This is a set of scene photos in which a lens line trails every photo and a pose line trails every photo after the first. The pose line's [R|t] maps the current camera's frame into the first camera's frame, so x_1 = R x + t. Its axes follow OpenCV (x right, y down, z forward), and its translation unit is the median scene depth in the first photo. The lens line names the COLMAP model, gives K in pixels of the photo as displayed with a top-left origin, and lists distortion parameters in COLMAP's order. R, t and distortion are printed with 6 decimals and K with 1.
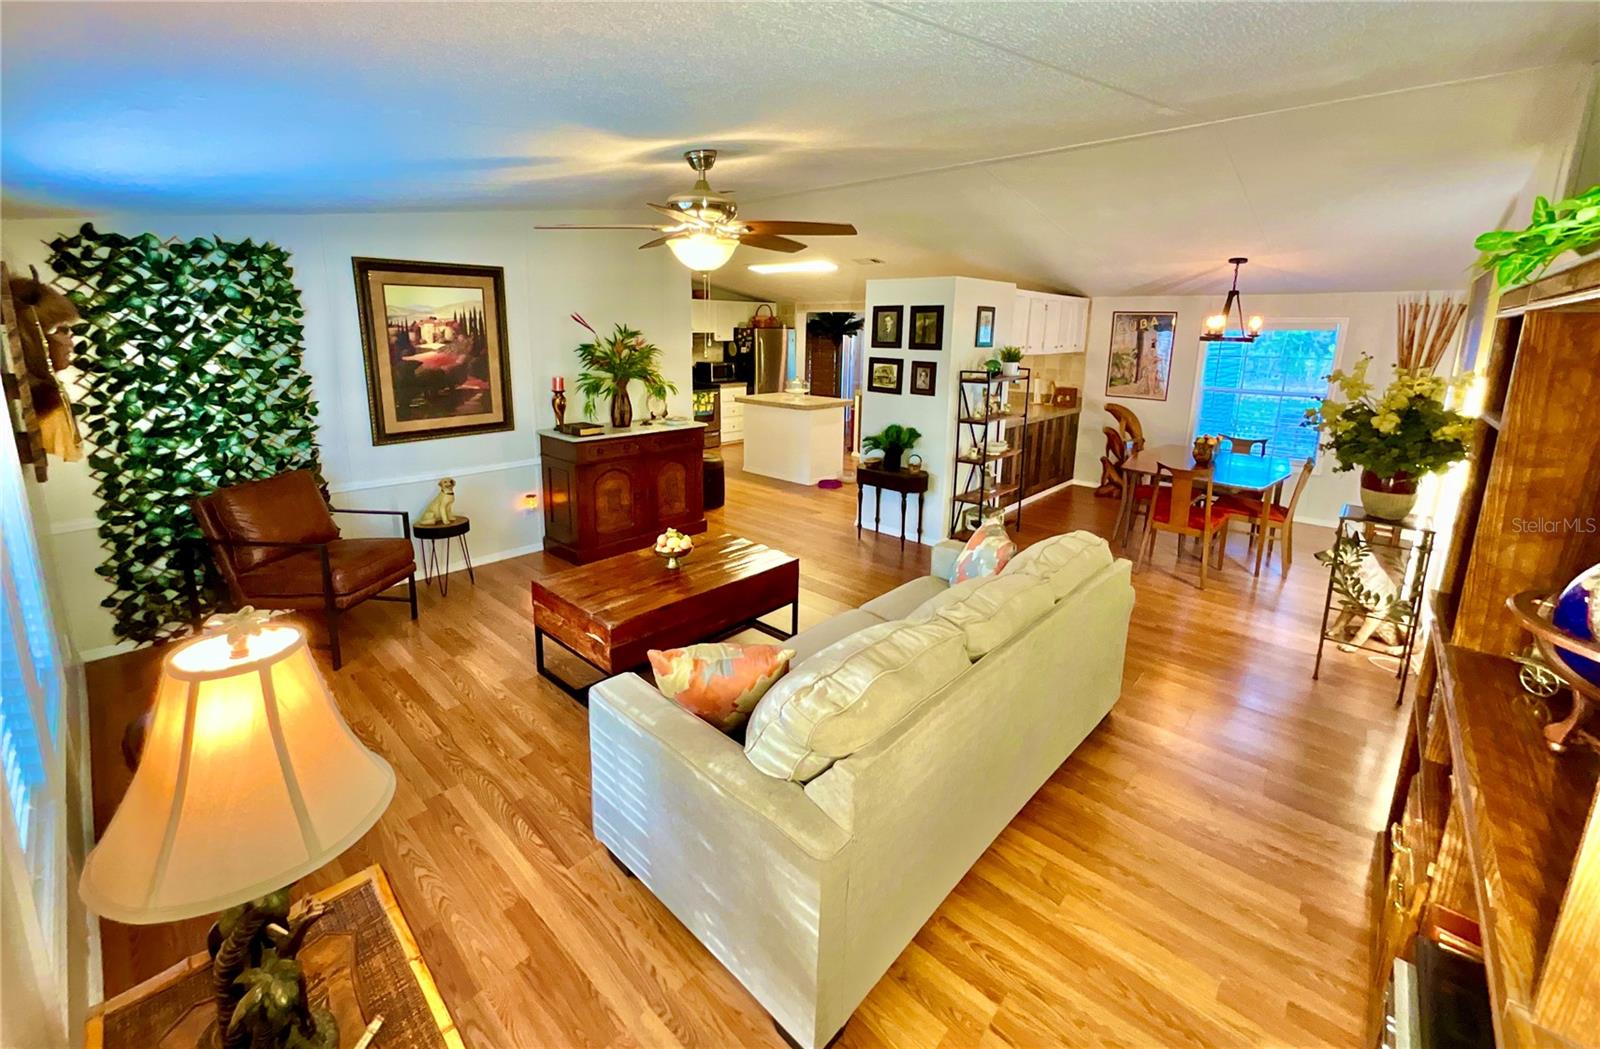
lens RADIAL K [[644.0, 0, 798.9], [0, 644.0, 445.4], [0, 0, 1]] dist [-0.001304, -0.000105]
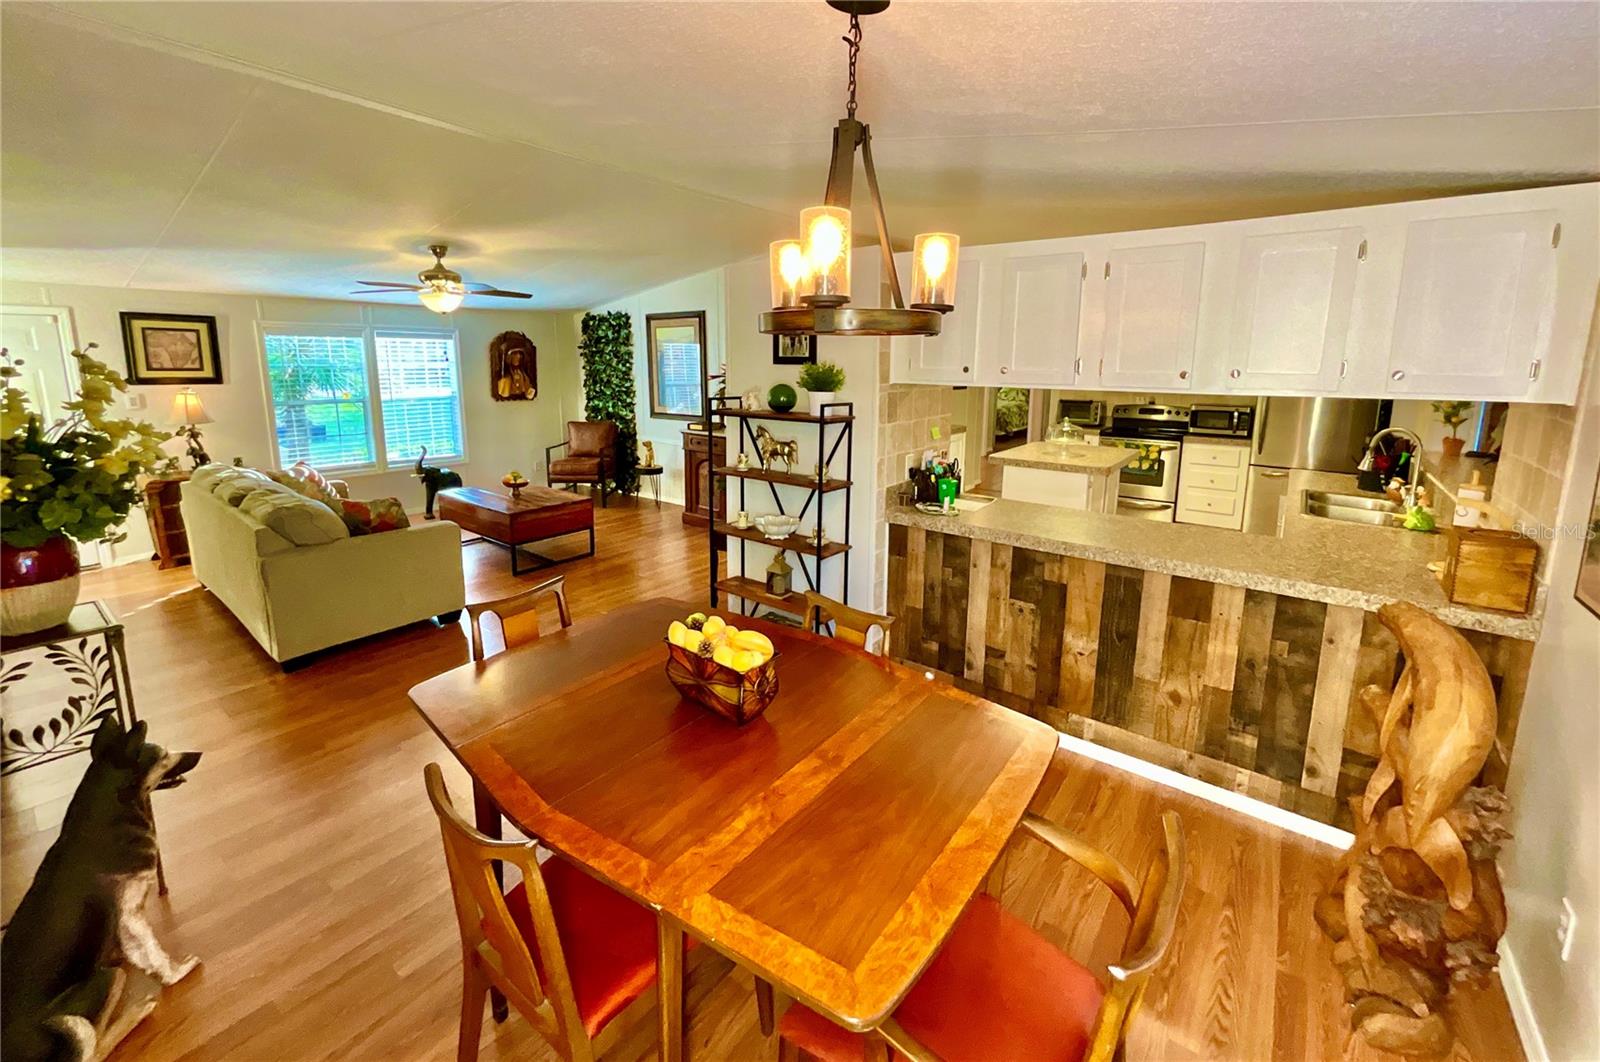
lens RADIAL K [[652.2, 0, 797.5], [0, 652.2, 463.2], [0, 0, 1]] dist [0.000926, 0.000579]
pose [[0.081774, 0.143922, -0.986205, 0.951194], [-0.183638, 0.974752, 0.127023, -0.145328], [0.979587, 0.170718, 0.106139, 0.977825]]
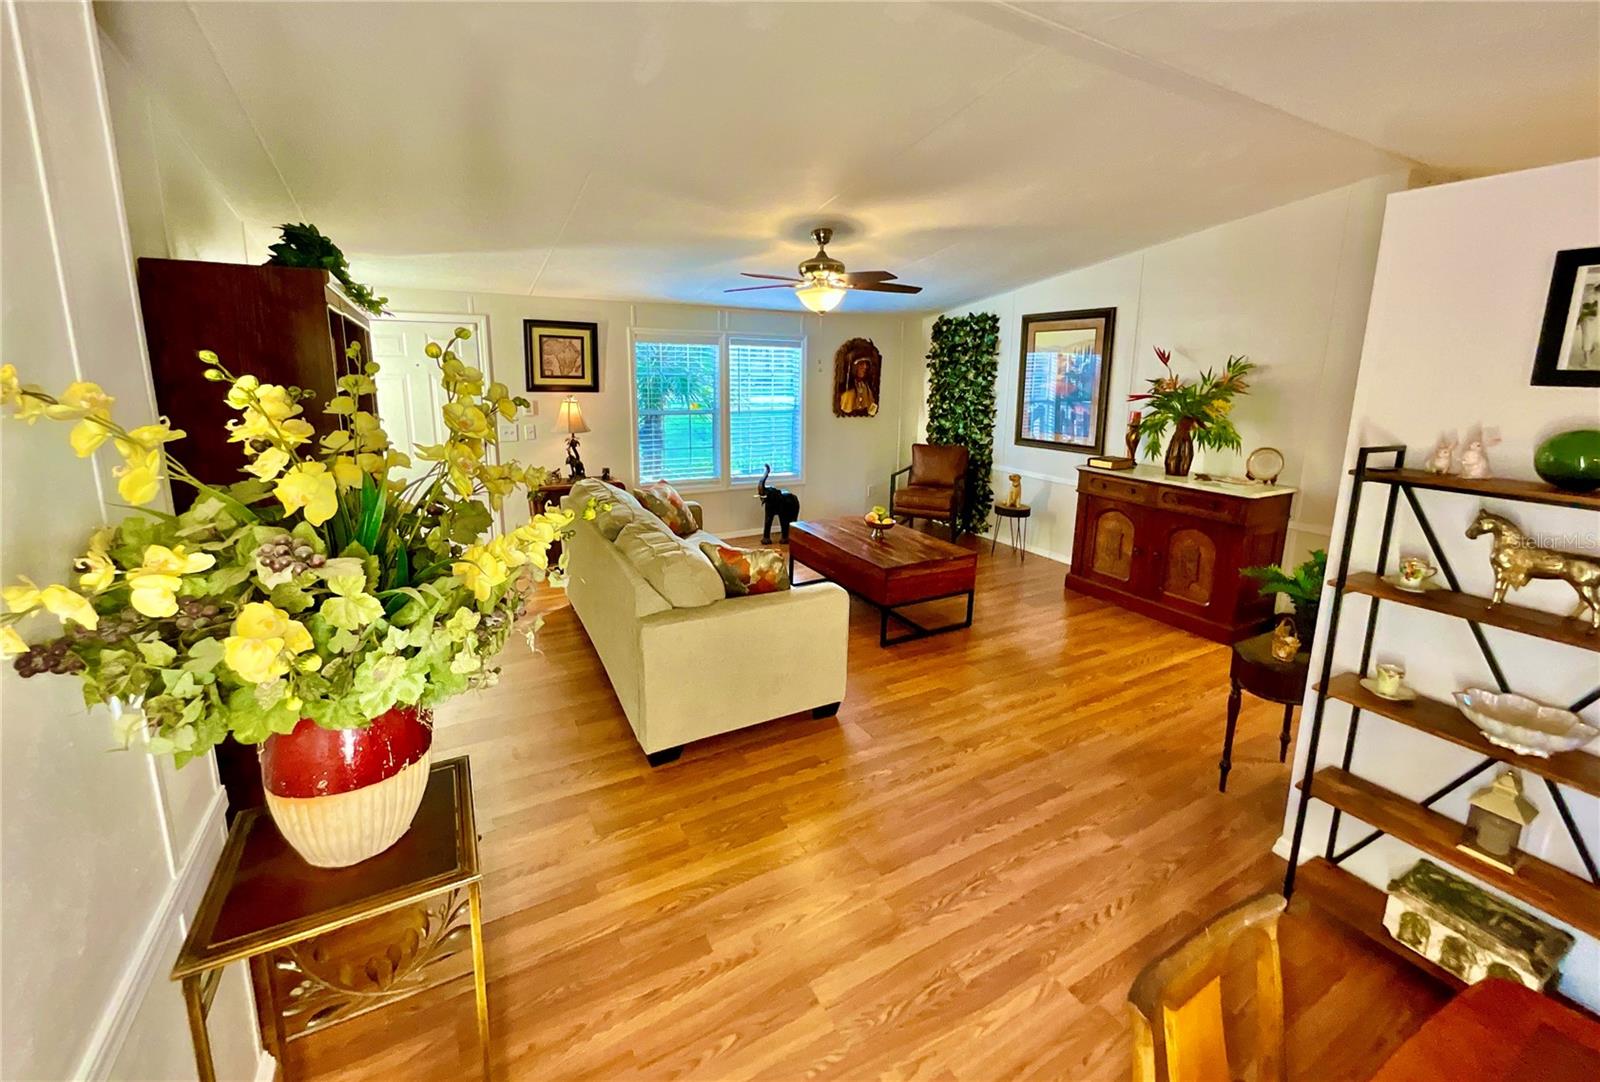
lens RADIAL K [[653.7, 0, 801.2], [0, 653.7, 487.5], [0, 0, 1]] dist [-0.001782, 0.000084]
pose [[-0.317645, 0.150902, -0.936125, 0.708389], [-0.189986, 0.957107, 0.218750, -0.109070], [0.928982, 0.247336, -0.275351, 0.779411]]
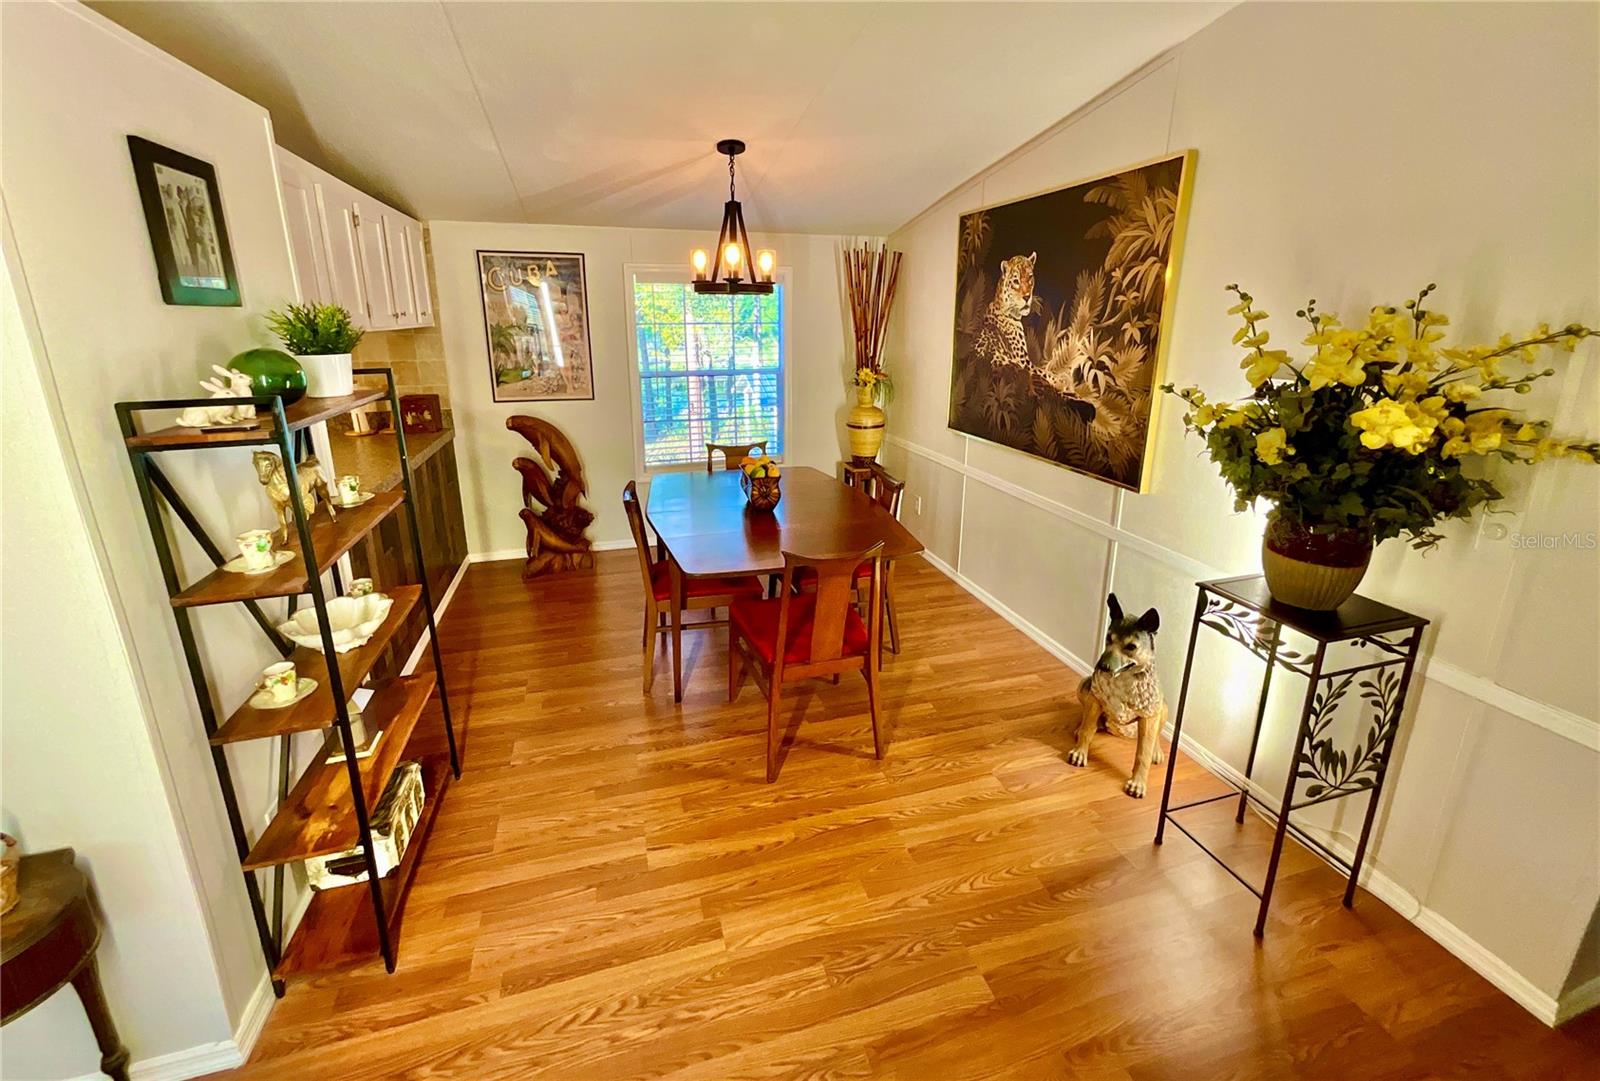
lens RADIAL K [[653.7, 0, 801.2], [0, 653.7, 487.0], [0, 0, 1]] dist [-0.001782, 0.000084]
pose [[0.517479, -0.232463, 0.823515, 0.173583], [0.161575, 0.971624, 0.172741, -0.085579], [-0.840303, 0.043669, 0.540356, 0.651992]]
